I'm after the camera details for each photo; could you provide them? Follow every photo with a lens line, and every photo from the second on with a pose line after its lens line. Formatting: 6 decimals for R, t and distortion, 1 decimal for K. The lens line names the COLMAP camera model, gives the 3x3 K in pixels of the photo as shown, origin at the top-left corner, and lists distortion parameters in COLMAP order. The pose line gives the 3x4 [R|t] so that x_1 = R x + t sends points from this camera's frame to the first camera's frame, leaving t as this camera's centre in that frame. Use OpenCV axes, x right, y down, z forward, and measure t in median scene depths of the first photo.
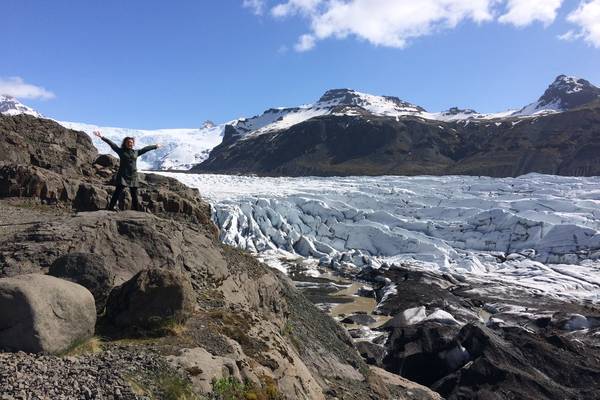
lens RADIAL K [[485.3, 0, 299.6], [0, 485.3, 201.7], [0, 0, 1]] dist [0.028279, -0.066125]
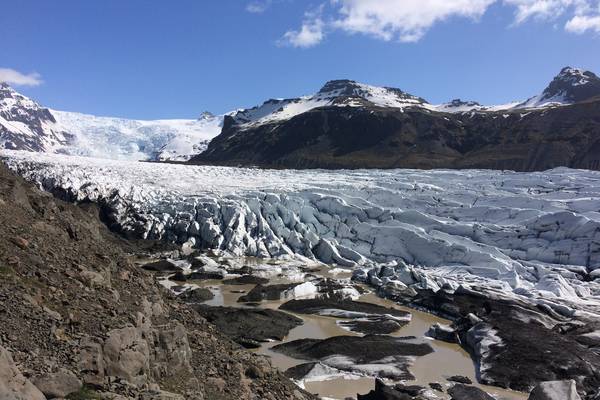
lens RADIAL K [[485.3, 0, 302.7], [0, 485.3, 200.2], [0, 0, 1]] dist [0.028279, -0.066125]
pose [[0.999931, 0.005595, 0.010306, -0.012990], [-0.005738, 0.999887, 0.013861, -0.003463], [-0.010227, -0.013919, 0.999851, 0.043710]]
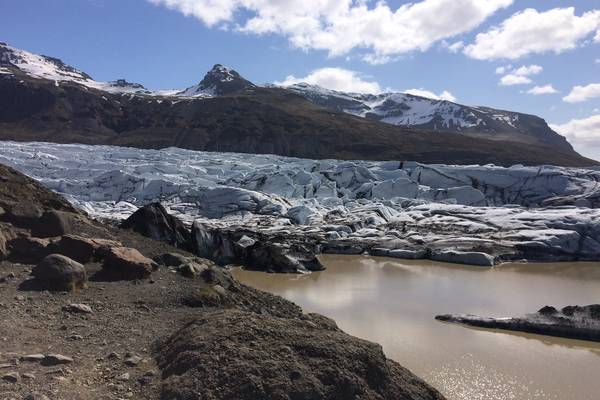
lens RADIAL K [[485.3, 0, 303.4], [0, 485.3, 200.3], [0, 0, 1]] dist [0.028279, -0.066125]
pose [[0.791255, -0.009611, 0.611411, 0.004134], [-0.020873, 0.998869, 0.042714, 0.007789], [-0.611130, -0.046560, 0.790160, -0.075893]]
